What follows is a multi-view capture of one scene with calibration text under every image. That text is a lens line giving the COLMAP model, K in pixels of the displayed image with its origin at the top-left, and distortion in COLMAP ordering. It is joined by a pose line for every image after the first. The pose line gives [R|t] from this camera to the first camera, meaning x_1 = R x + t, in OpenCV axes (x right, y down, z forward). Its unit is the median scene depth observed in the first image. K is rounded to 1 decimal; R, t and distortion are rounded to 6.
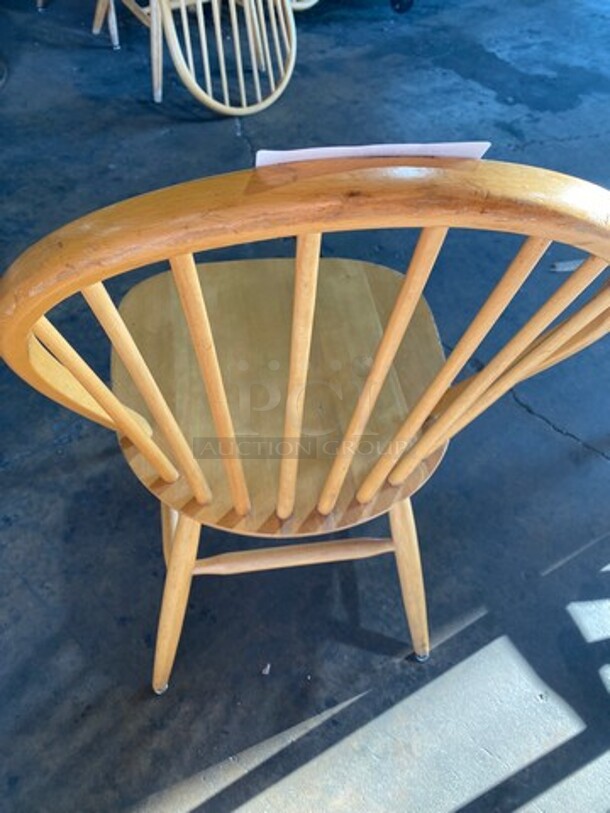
lens RADIAL K [[629.2, 0, 300.8], [0, 629.2, 403.9], [0, 0, 1]] dist [0.022429, -0.021989]
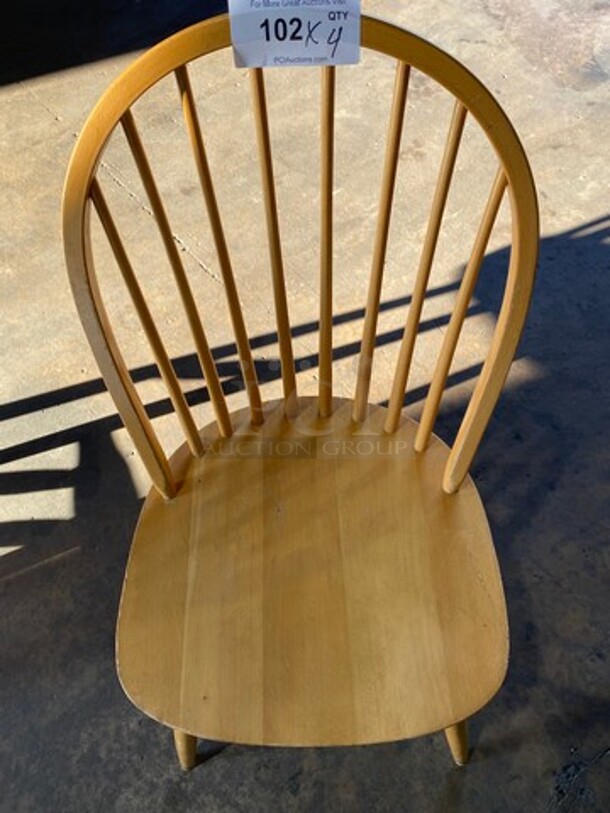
lens RADIAL K [[629.2, 0, 314.0], [0, 629.2, 399.3], [0, 0, 1]] dist [0.022429, -0.021989]
pose [[-0.992765, -0.112370, 0.042315, -0.034062], [0.082838, -0.385857, 0.918832, -0.619444], [-0.086922, 0.915690, 0.392374, 0.326493]]
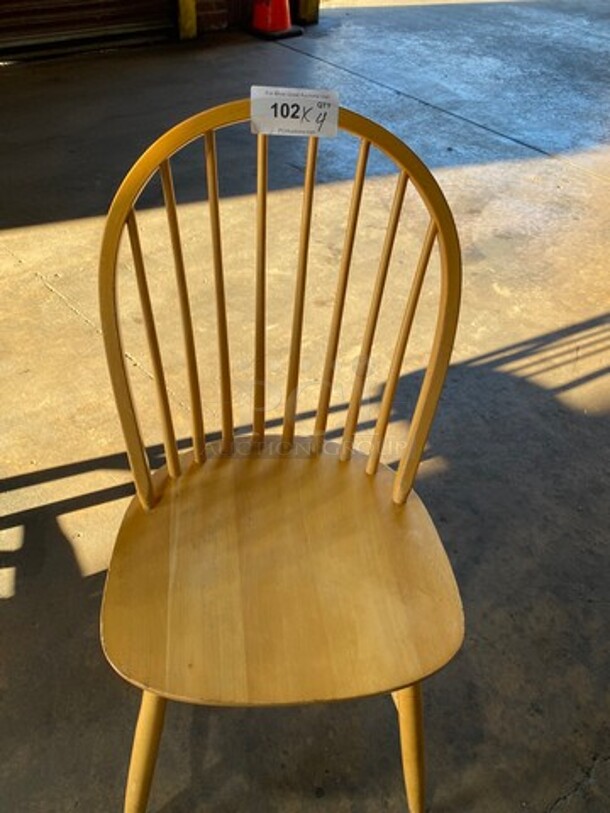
lens RADIAL K [[629.2, 0, 302.5], [0, 629.2, 402.5], [0, 0, 1]] dist [0.022429, -0.021989]
pose [[-0.990881, -0.122870, -0.055296, 0.020195], [-0.043944, -0.093251, 0.994672, -0.796220], [-0.127372, 0.988032, 0.087001, 0.510349]]
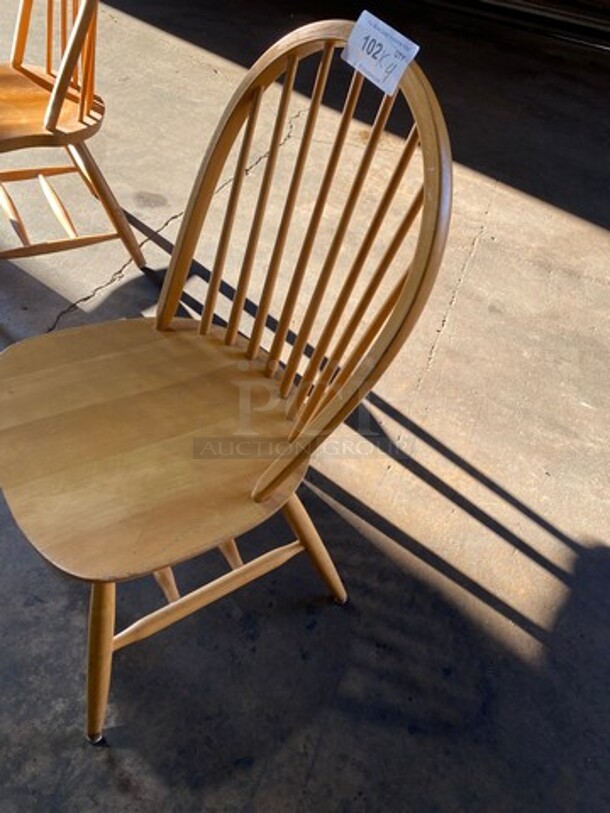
lens RADIAL K [[629.2, 0, 312.8], [0, 629.2, 403.1], [0, 0, 1]] dist [0.022429, -0.021989]
pose [[-0.366917, -0.753931, 0.544940, -0.532912], [0.658605, 0.203173, 0.724541, -0.503436], [-0.656971, 0.624747, 0.421995, 0.257026]]
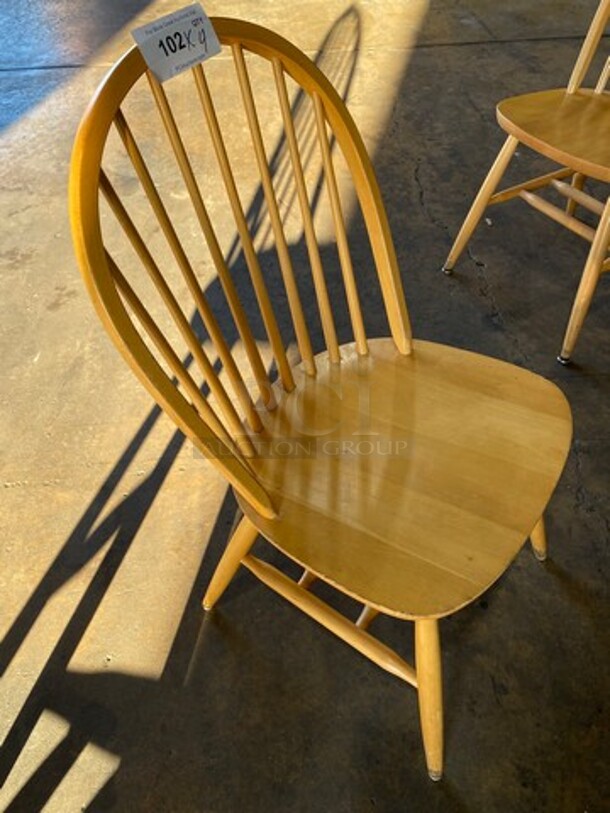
lens RADIAL K [[629.2, 0, 305.3], [0, 629.2, 404.5], [0, 0, 1]] dist [0.022429, -0.021989]
pose [[-0.673021, 0.539658, -0.505779, 0.436445], [-0.573830, 0.050464, 0.817418, -0.631008], [0.466649, 0.840371, 0.275709, 0.440895]]
